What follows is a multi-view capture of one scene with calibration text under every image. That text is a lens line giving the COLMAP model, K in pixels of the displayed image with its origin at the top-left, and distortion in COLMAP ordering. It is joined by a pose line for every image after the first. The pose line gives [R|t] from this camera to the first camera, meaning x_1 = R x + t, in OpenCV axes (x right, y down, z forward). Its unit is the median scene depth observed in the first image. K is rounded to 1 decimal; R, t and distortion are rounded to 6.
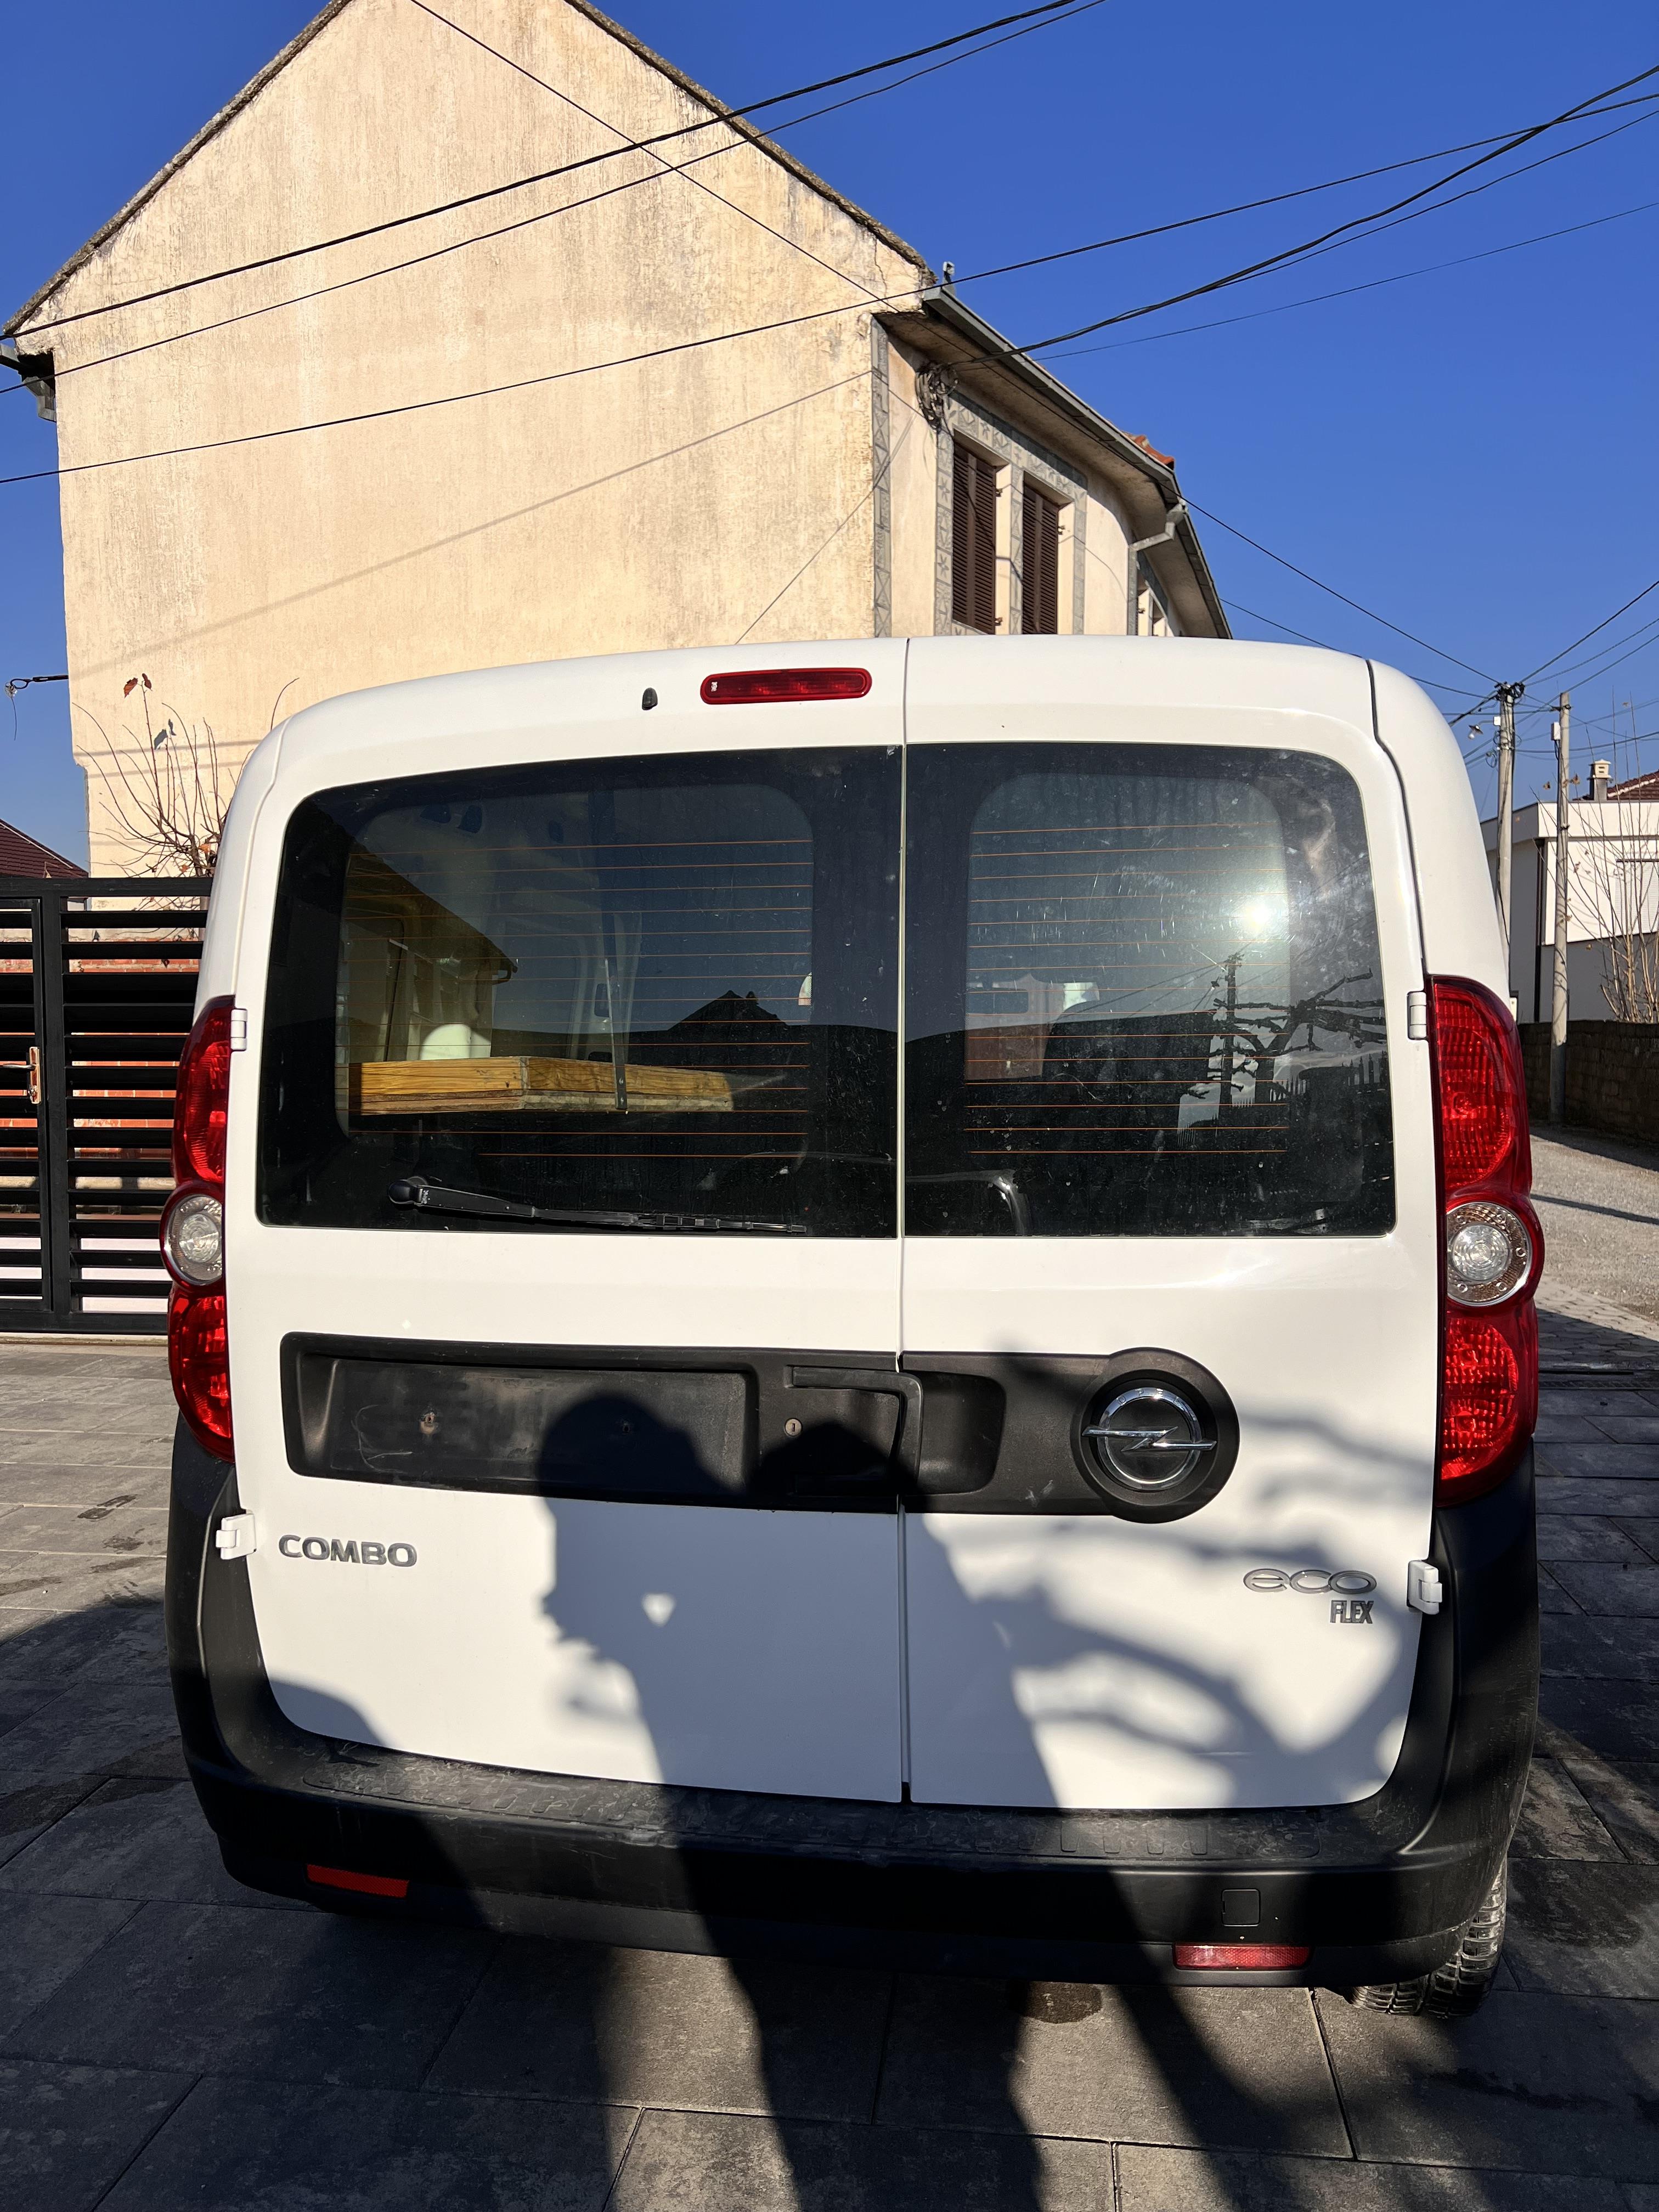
lens RADIAL K [[1673.9, 0, 829.5], [0, 1673.9, 1106.0], [0, 0, 1]] dist [0.054937, -0.065467]
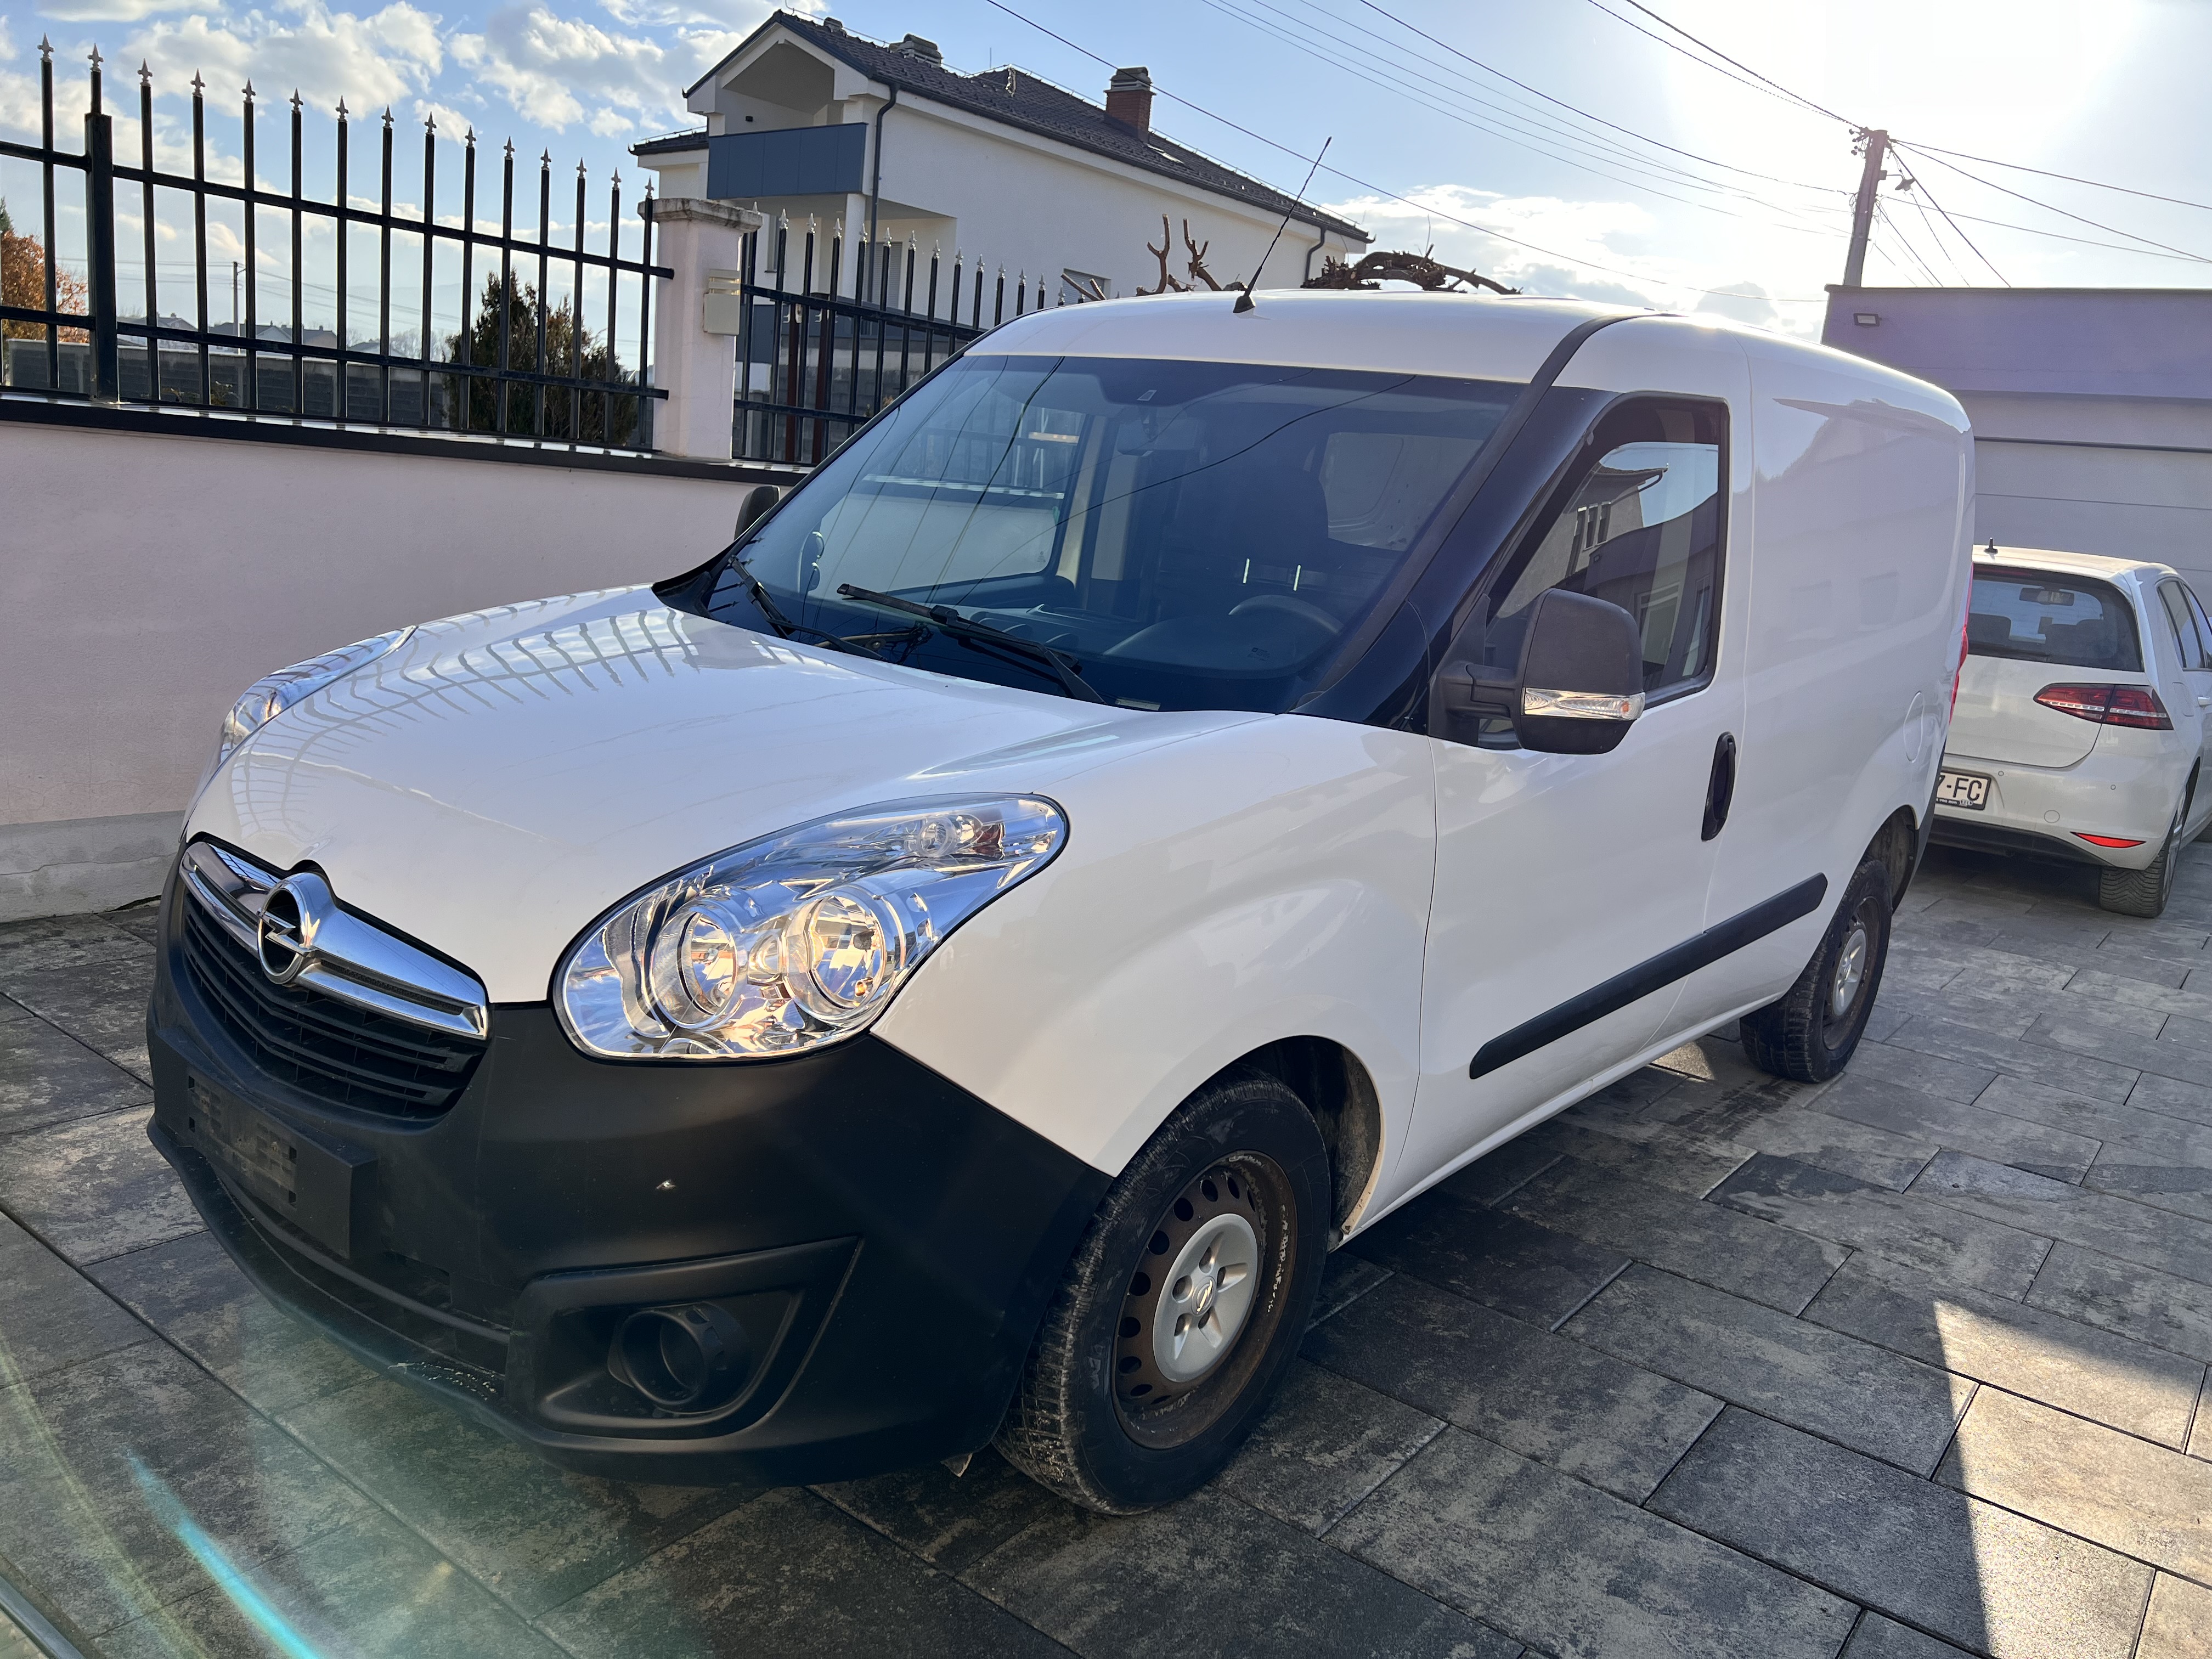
lens RADIAL K [[1671.8, 0, 1103.8], [0, 1671.8, 822.5], [0, 0, 1]] dist [0.024869, -0.003312]
pose [[-0.862687, -0.173937, 0.474887, -0.521999], [-0.059705, 0.967457, 0.245890, -0.178962], [-0.502202, 0.183773, -0.844997, 3.510658]]
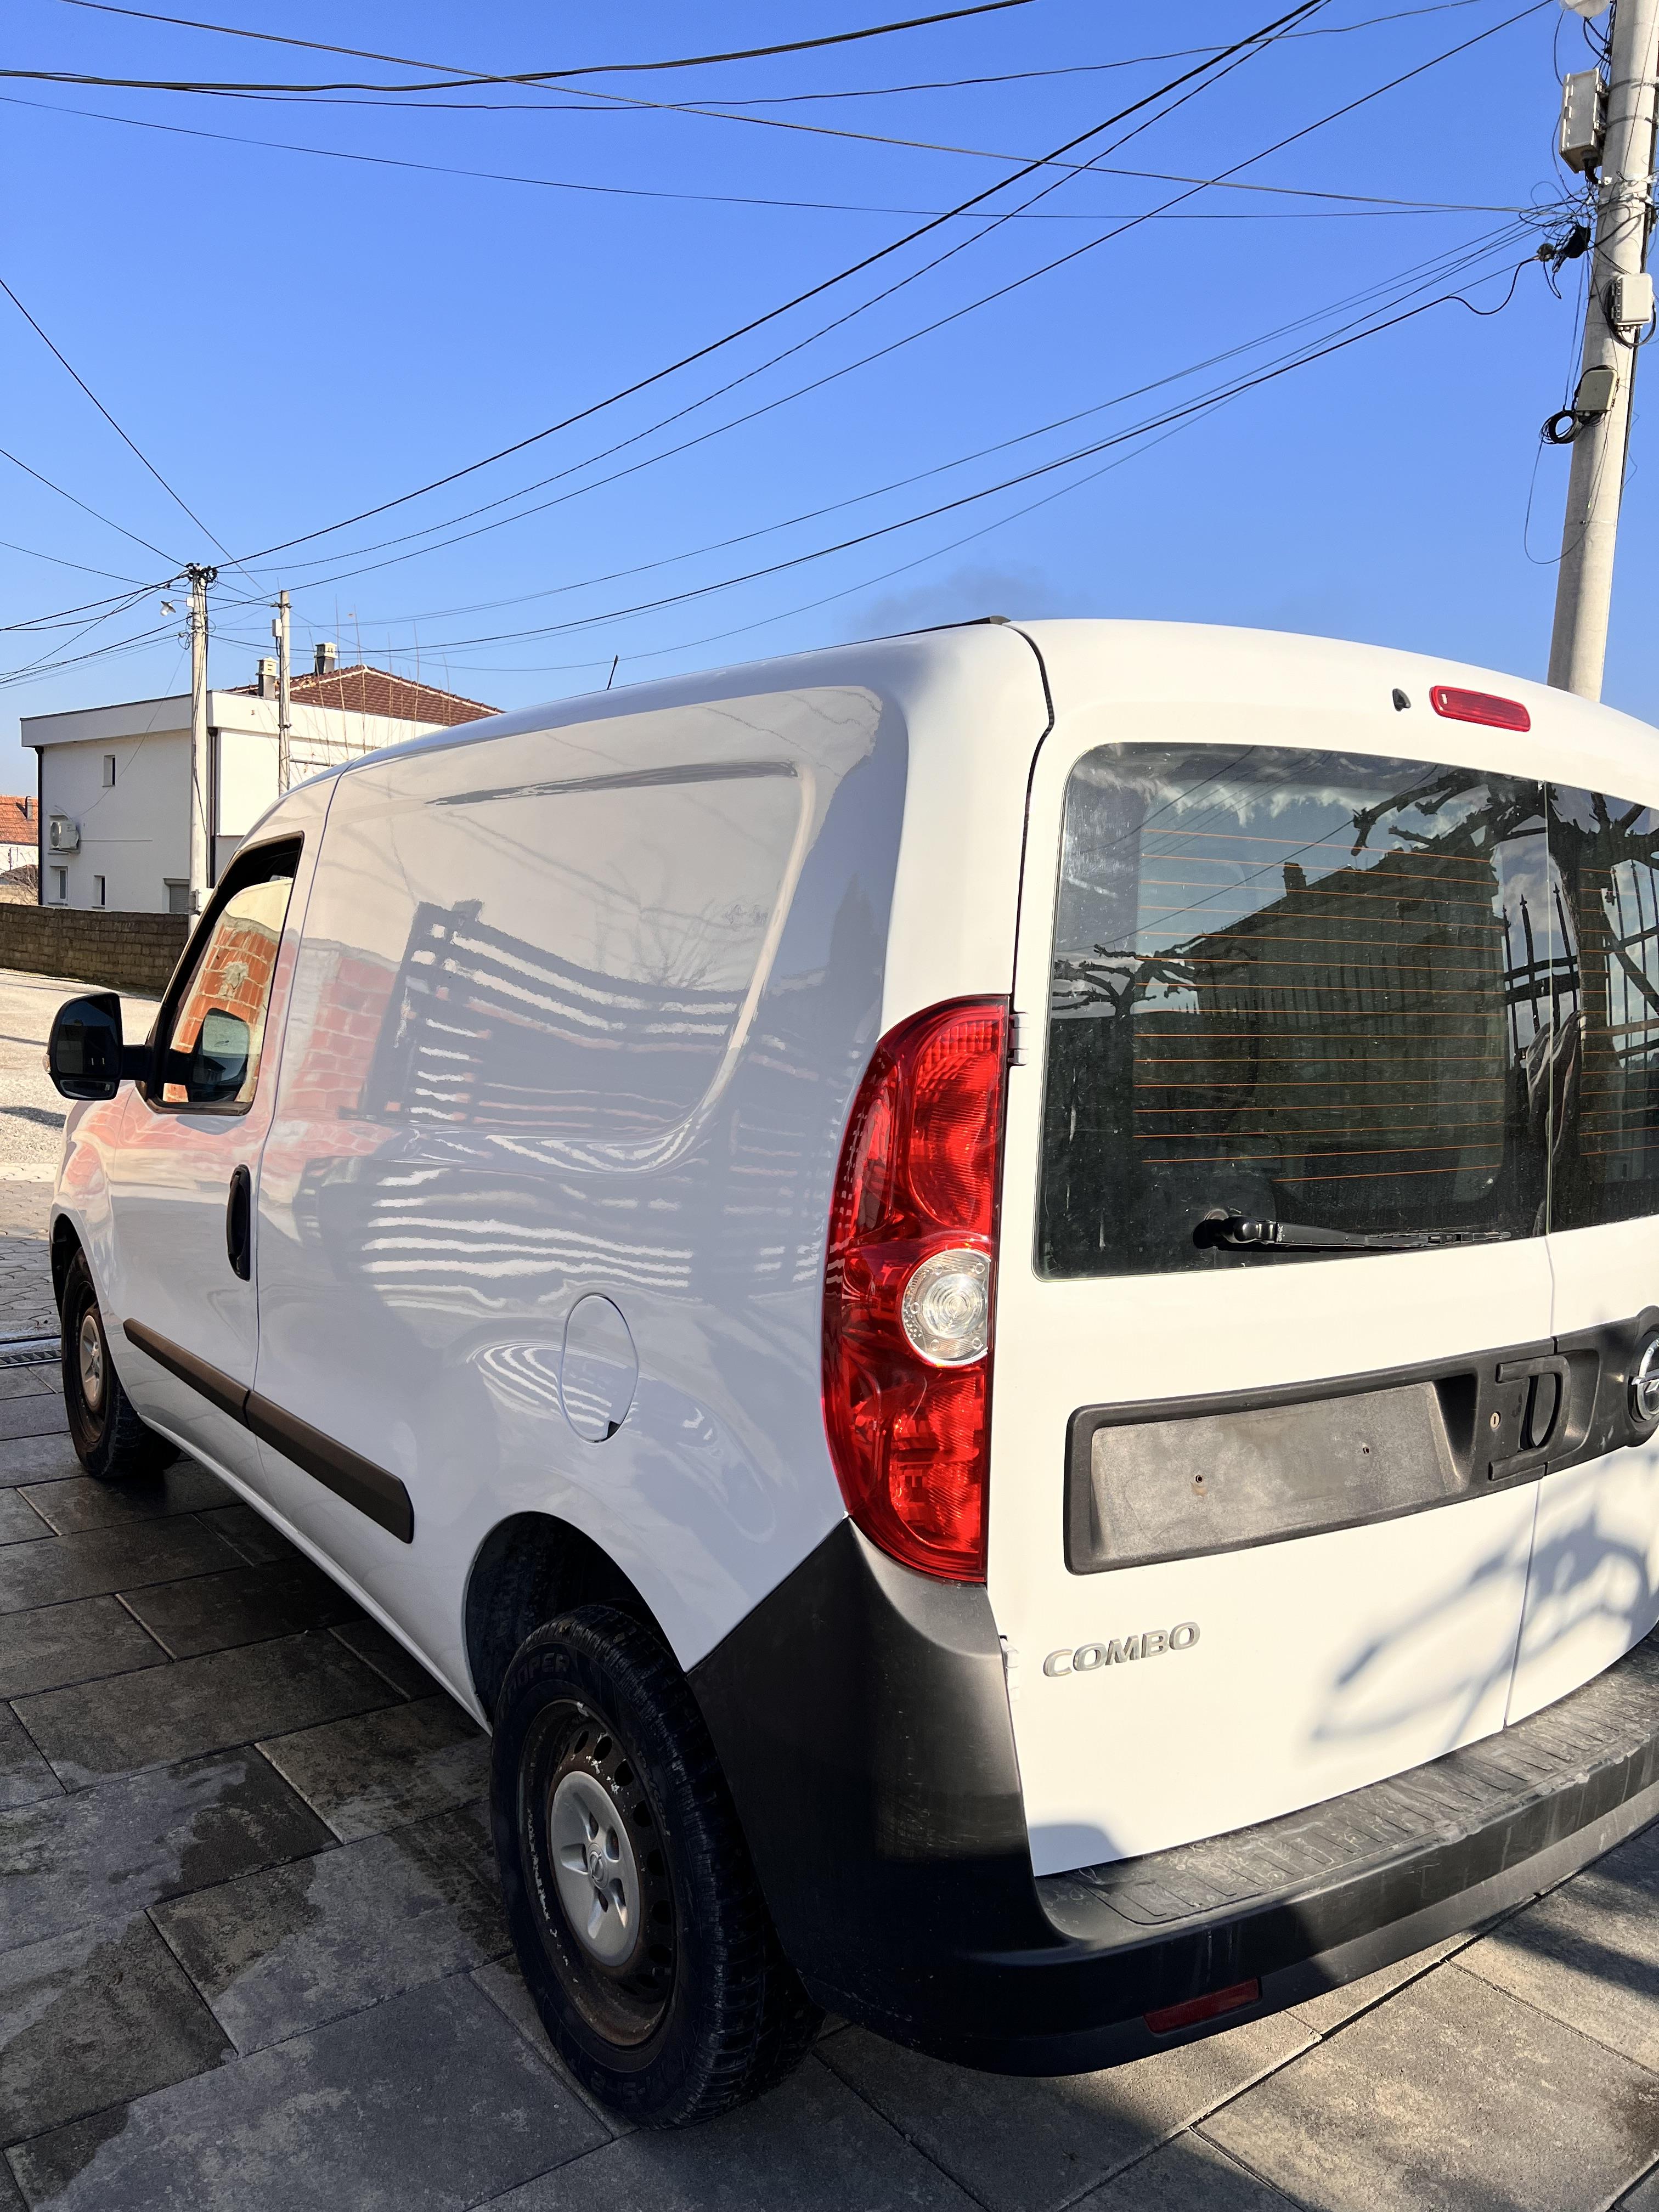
lens RADIAL K [[1697.2, 0, 862.5], [0, 1697.2, 1103.2], [0, 0, 1]] dist [0.002325, -0.003955]
pose [[0.678472, -0.031300, 0.733959, -0.986906], [-0.017788, 0.998099, 0.059007, -0.059383], [-0.734411, -0.053090, 0.676626, 0.525487]]
